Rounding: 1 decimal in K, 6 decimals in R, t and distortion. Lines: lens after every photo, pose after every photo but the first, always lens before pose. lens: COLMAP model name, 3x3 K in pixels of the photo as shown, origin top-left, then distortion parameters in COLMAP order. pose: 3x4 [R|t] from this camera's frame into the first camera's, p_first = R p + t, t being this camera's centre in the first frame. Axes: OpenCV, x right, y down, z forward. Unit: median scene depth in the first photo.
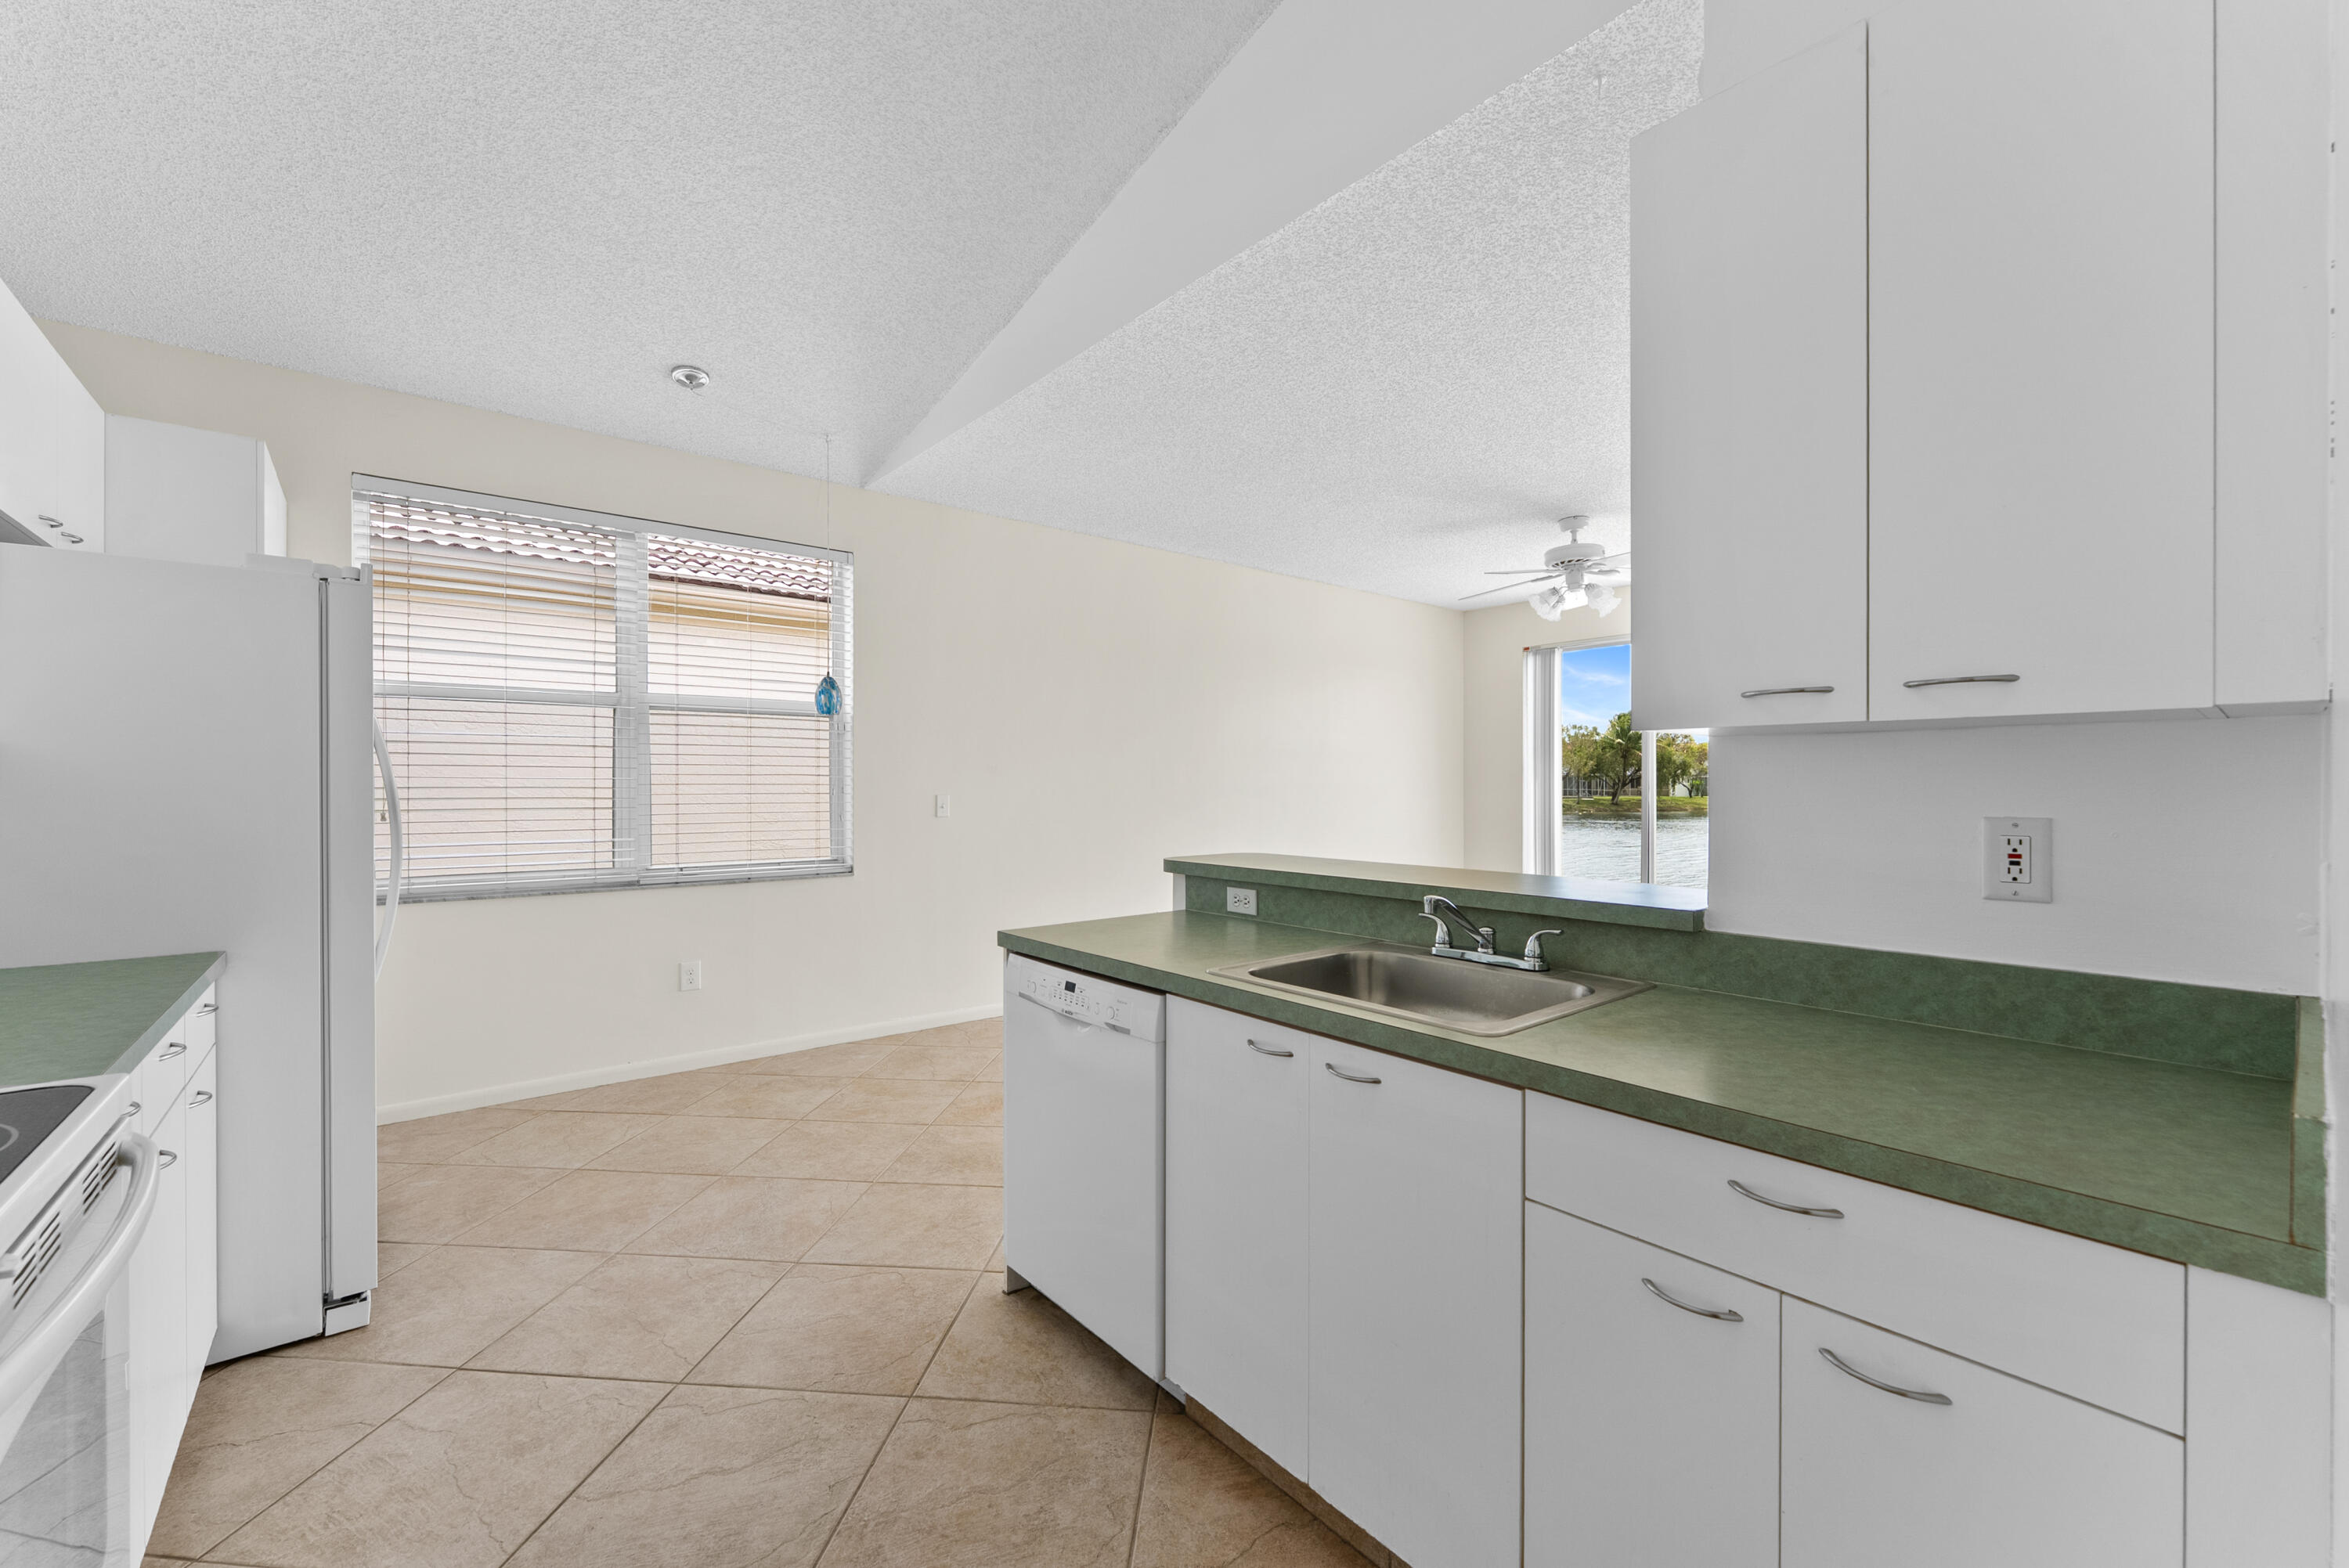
lens RADIAL K [[940.8, 0, 1173.1], [0, 940.8, 787.7], [0, 0, 1]] dist [-0.004365, -0.000036]
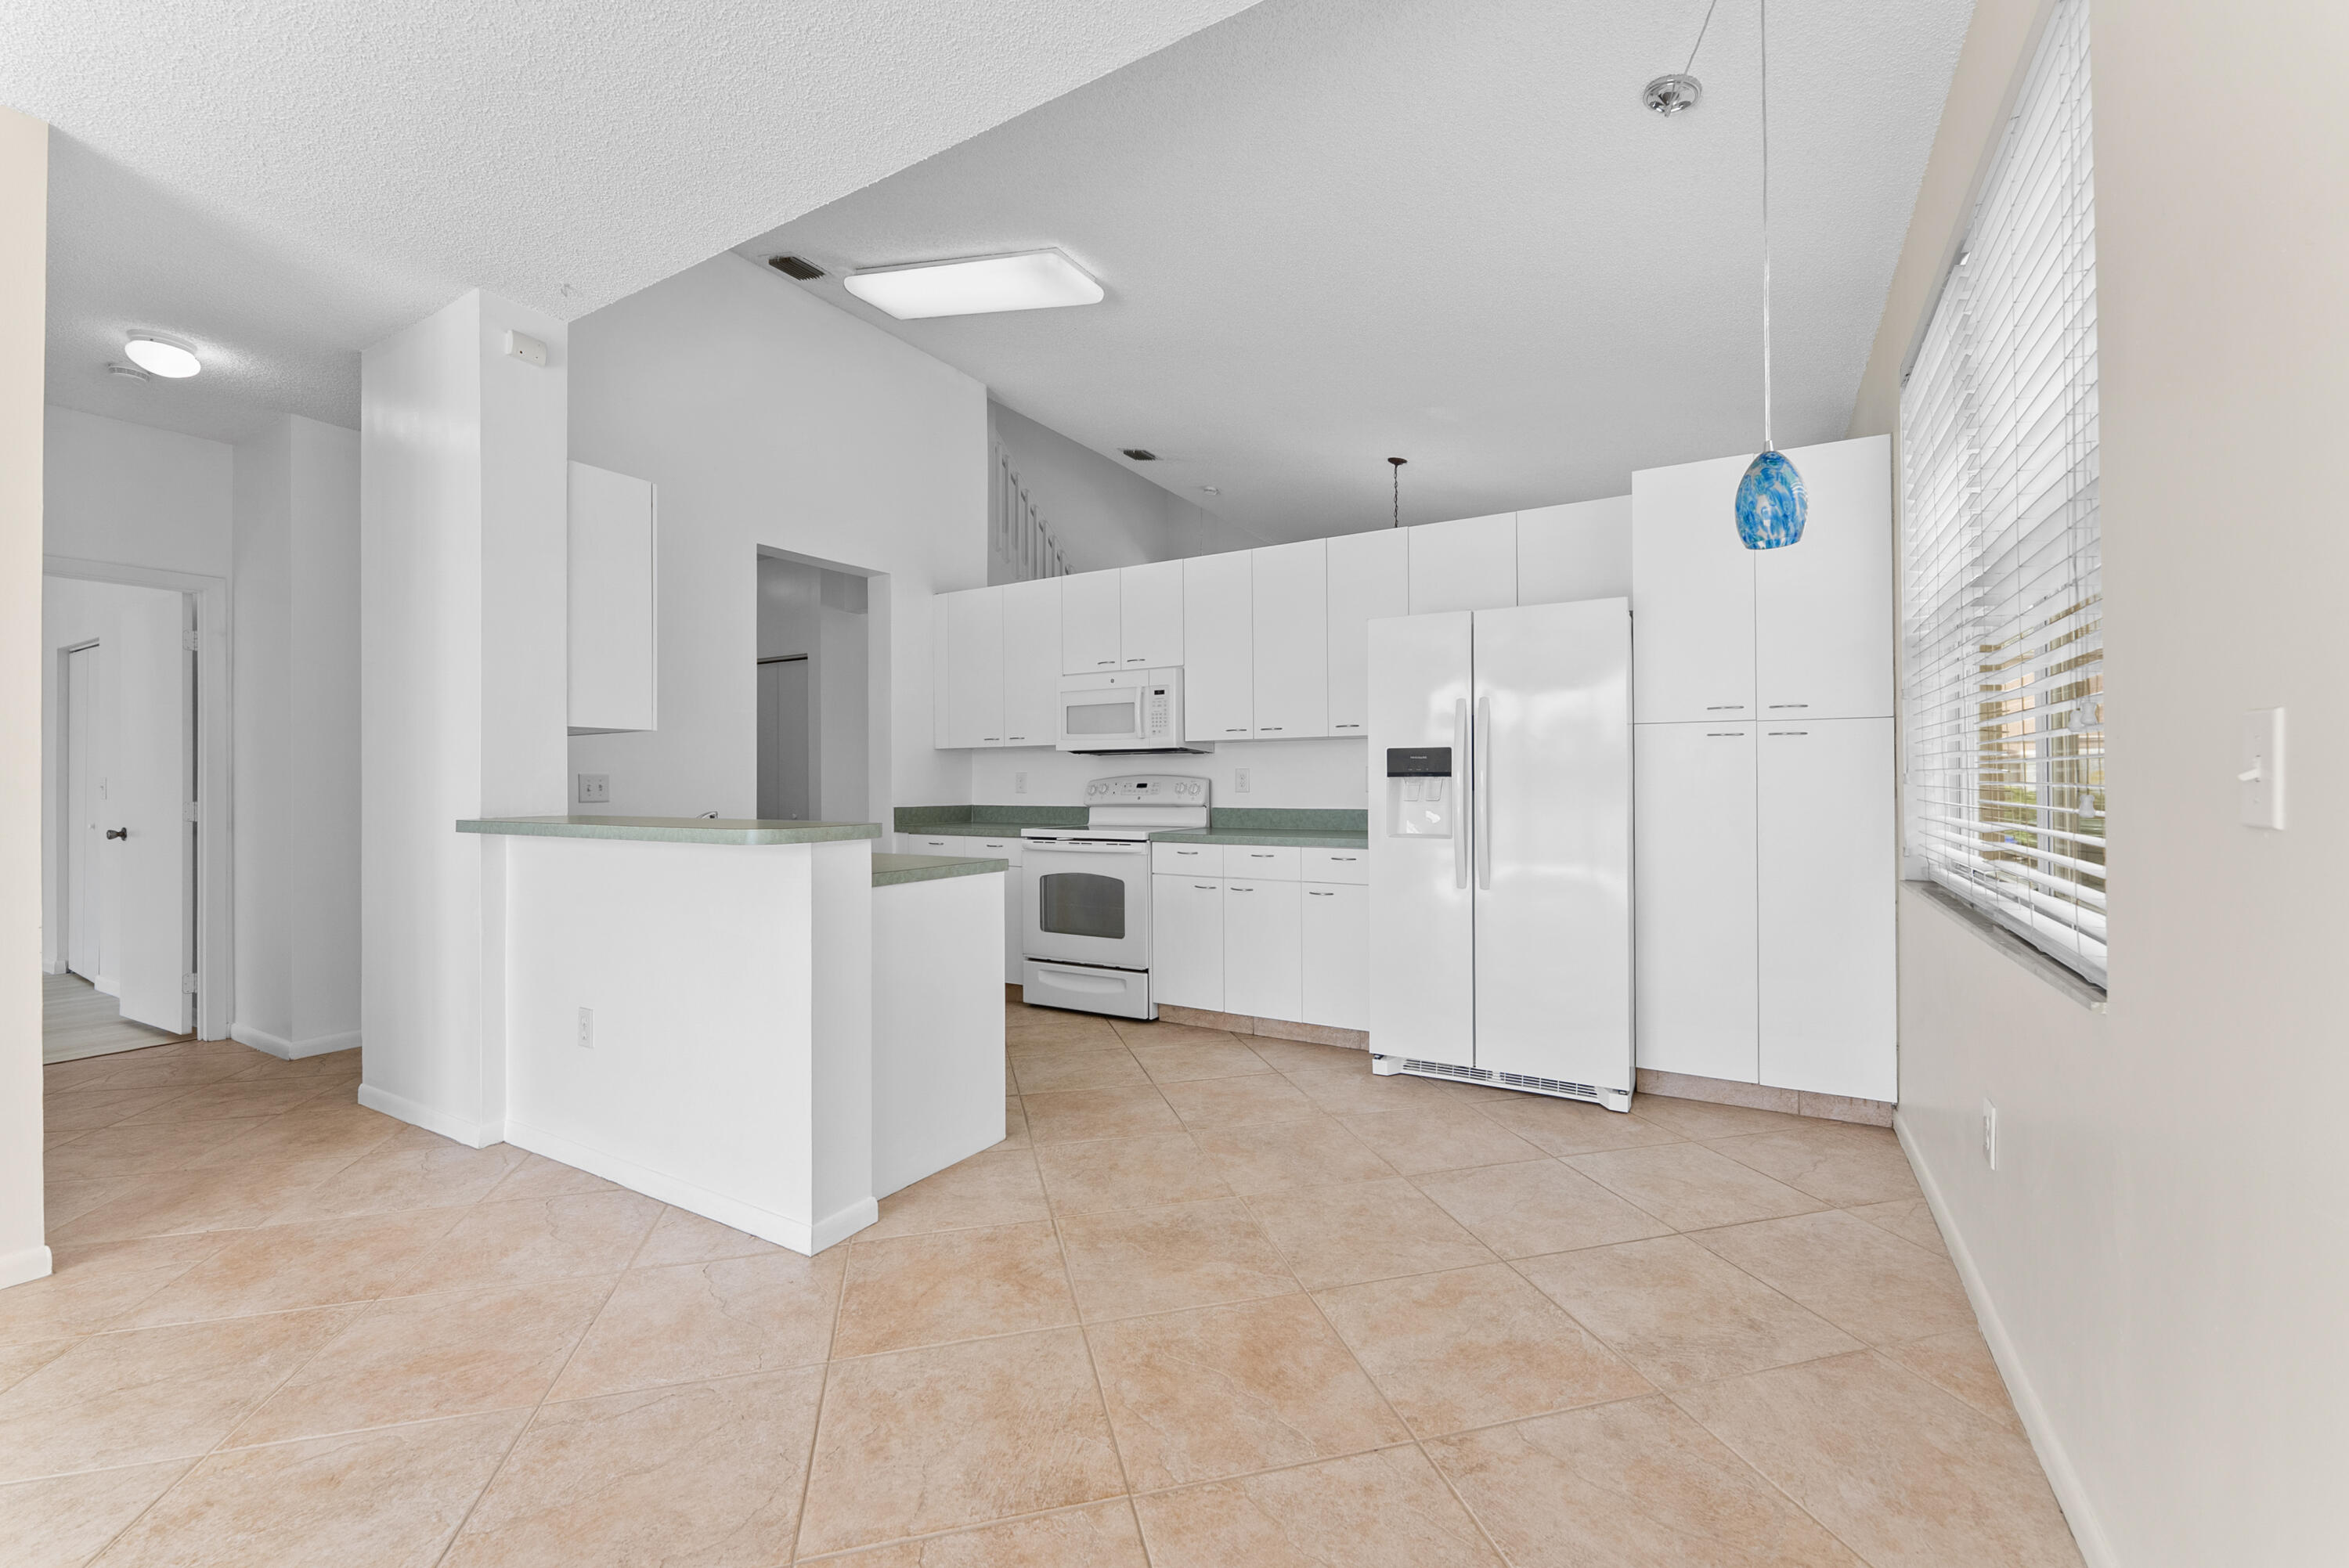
lens RADIAL K [[940.8, 0, 1184.3], [0, 940.8, 770.6], [0, 0, 1]] dist [-0.004365, -0.000036]
pose [[-0.937386, 0.004107, -0.348269, 0.032505], [0.006240, 0.999968, -0.005005, 0.029300], [0.348238, -0.006864, -0.937381, 1.921723]]
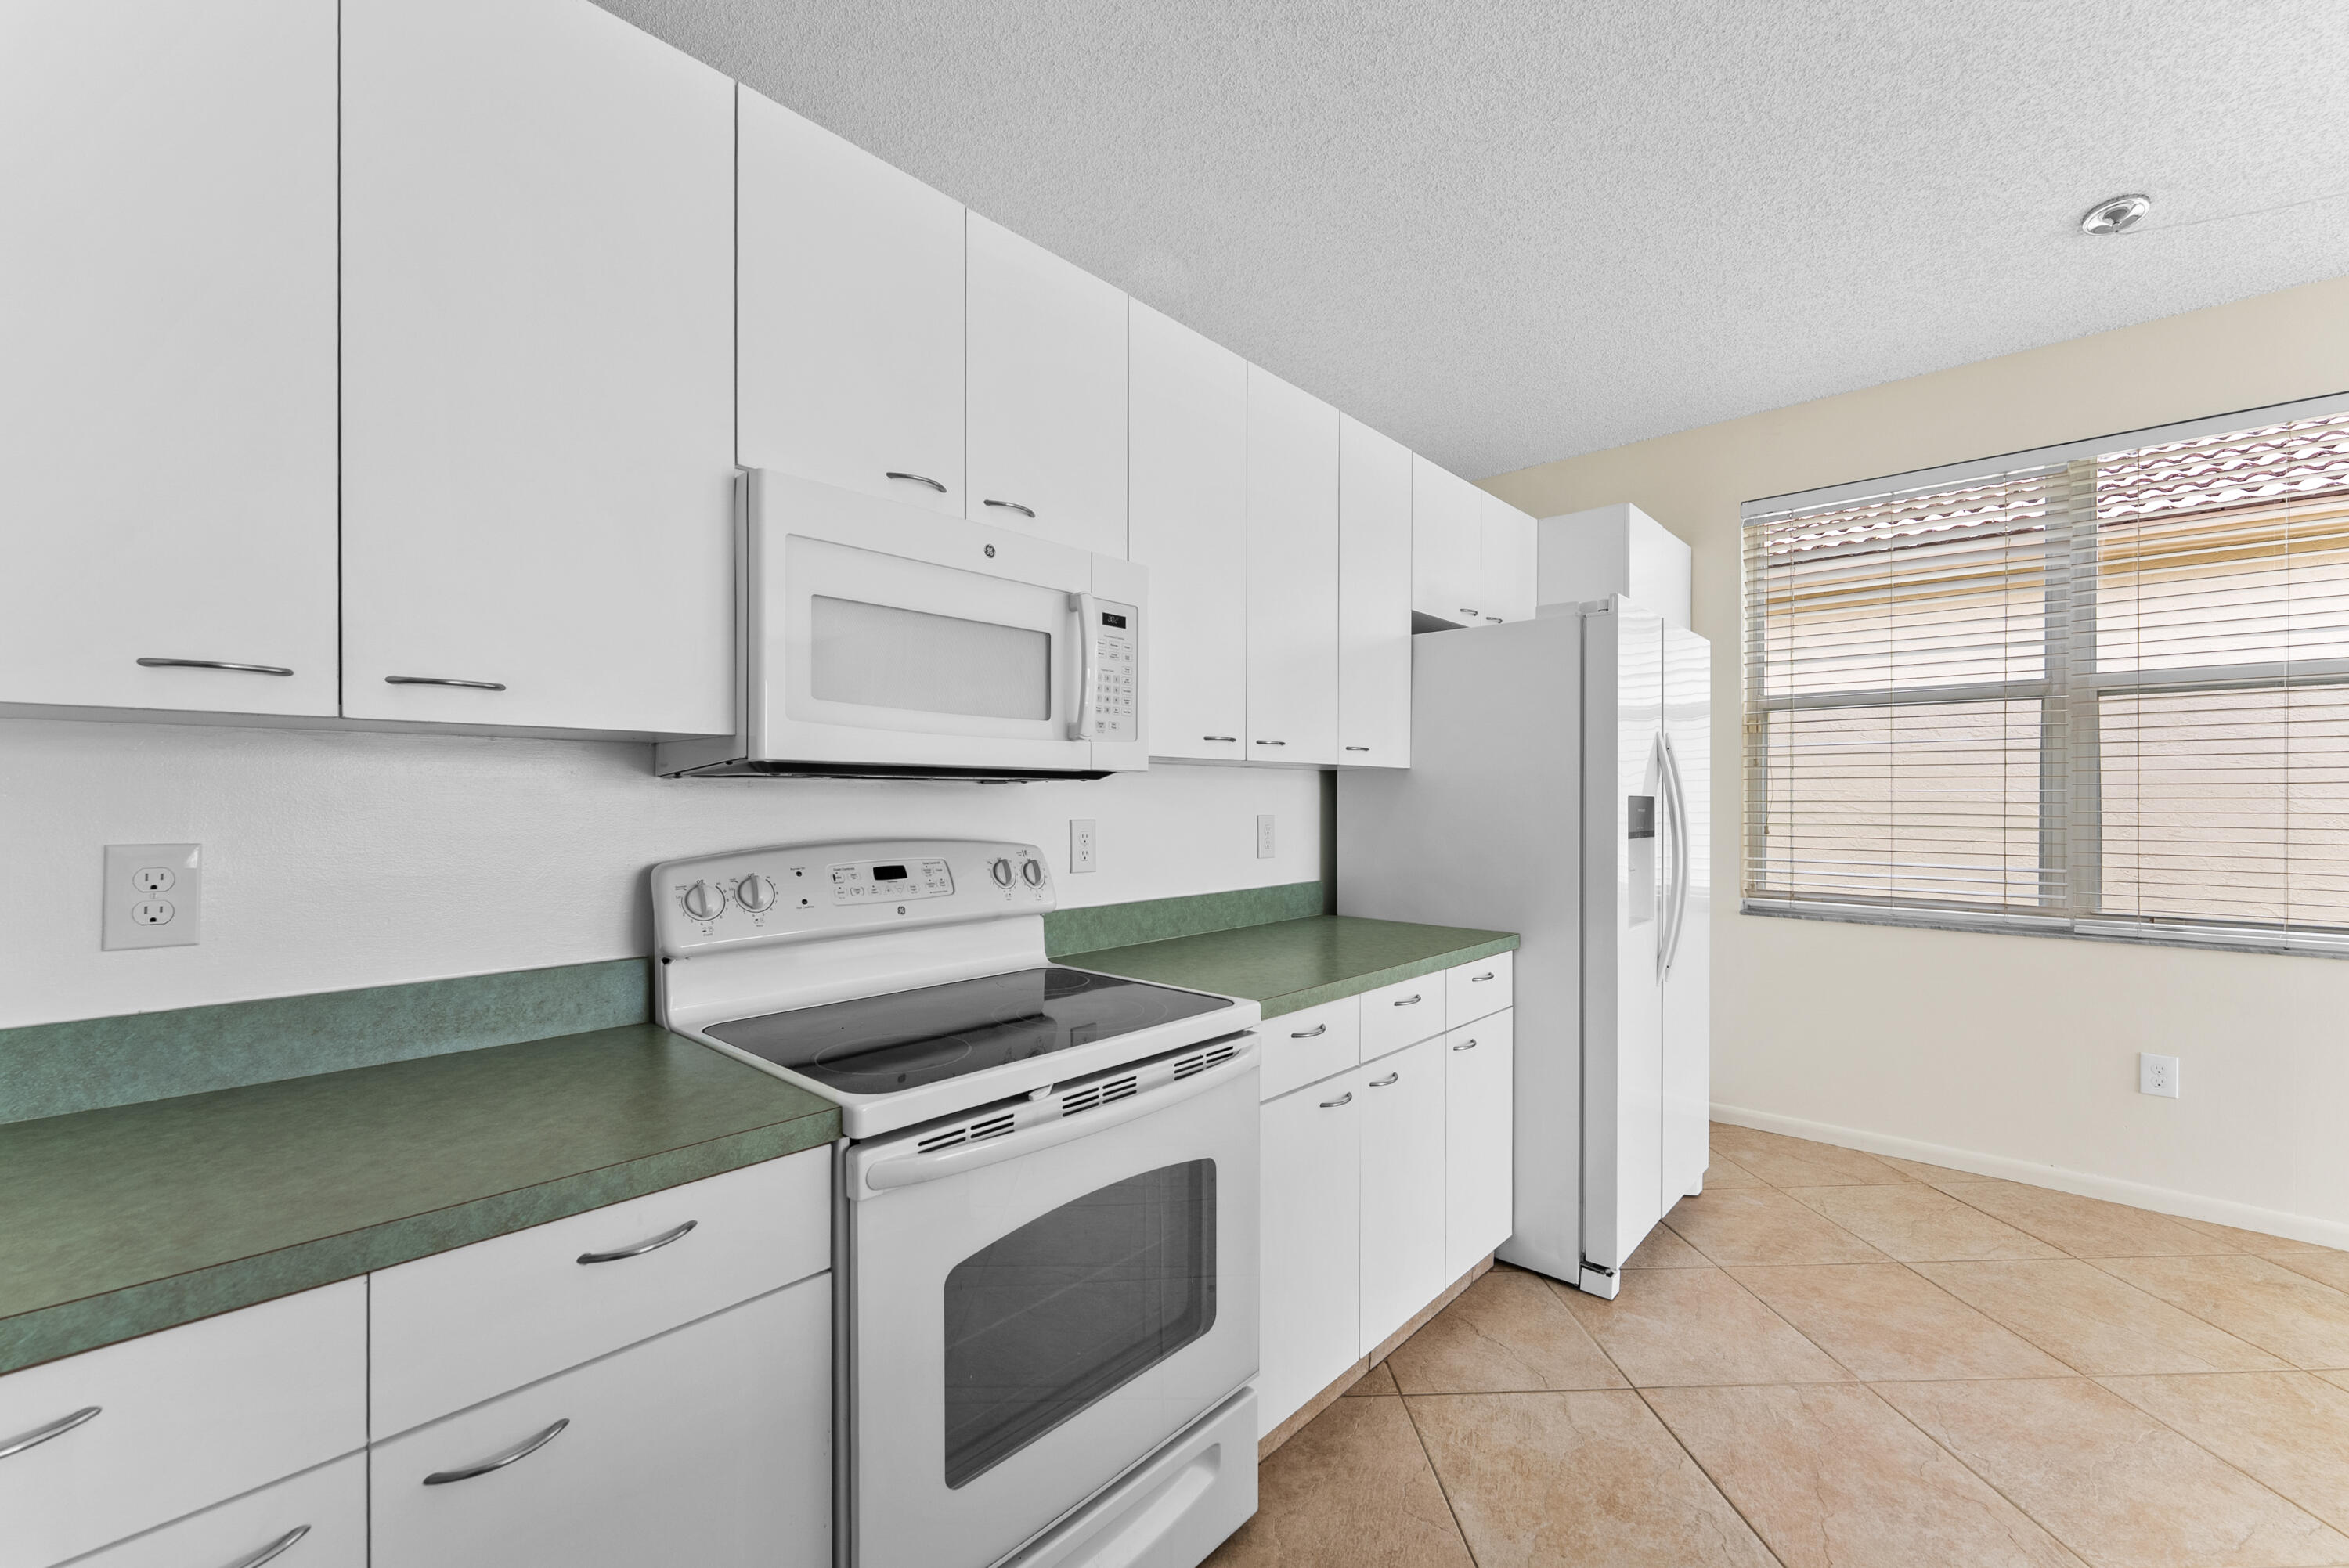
lens RADIAL K [[940.8, 0, 1168.6], [0, 940.8, 801.6], [0, 0, 1]] dist [-0.004365, -0.000036]
pose [[0.127990, 0.004446, -0.991766, 0.112466], [-0.003892, 0.999985, 0.003981, -0.001812], [0.991768, 0.003351, 0.128005, 0.277187]]
